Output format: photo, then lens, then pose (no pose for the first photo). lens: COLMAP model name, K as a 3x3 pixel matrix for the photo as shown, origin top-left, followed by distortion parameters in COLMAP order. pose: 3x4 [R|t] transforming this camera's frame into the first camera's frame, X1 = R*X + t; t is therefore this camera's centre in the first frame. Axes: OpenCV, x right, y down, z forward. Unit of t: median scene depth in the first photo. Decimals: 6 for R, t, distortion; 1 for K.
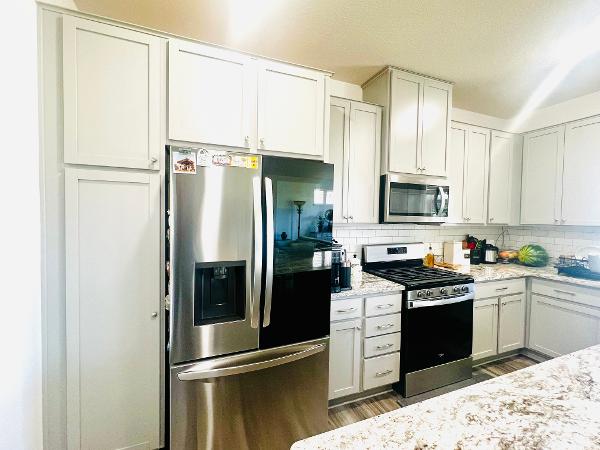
lens RADIAL K [[261.0, 0, 298.0], [0, 261.0, 225.4], [0, 0, 1]] dist [-0.000596, 0.000151]
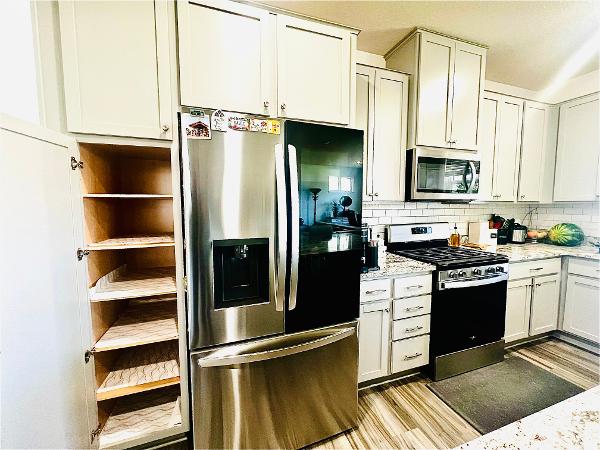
lens RADIAL K [[238.4, 0, 298.7], [0, 238.4, 225.4], [0, 0, 1]] dist [0.000358, -0.000119]
pose [[0.998433, -0.015439, -0.053790, -0.030437], [0.017924, 0.998779, 0.046027, 0.031913], [0.053014, -0.046919, 0.997491, 0.107378]]
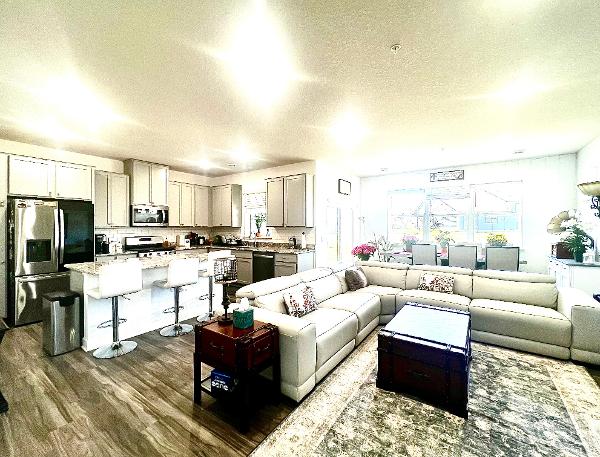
lens RADIAL K [[258.5, 0, 293.9], [0, 258.5, 227.1], [0, 0, 1]] dist [-0.002444, 0.000904]
pose [[0.835004, -0.017067, 0.549980, 0.265667], [0.033877, 0.999217, -0.020425, 0.088441], [-0.549201, 0.035686, 0.834928, -1.601460]]
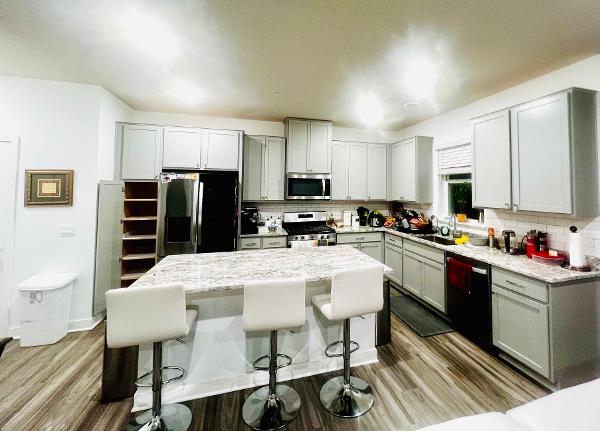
lens RADIAL K [[269.5, 0, 332.8], [0, 269.5, 179.8], [0, 0, 1]] dist [0.010457, -0.000241]
pose [[0.997920, -0.007342, -0.064038, 0.759335], [0.002669, 0.997347, -0.072750, -0.011915], [0.064402, 0.072428, 0.995292, -0.857387]]
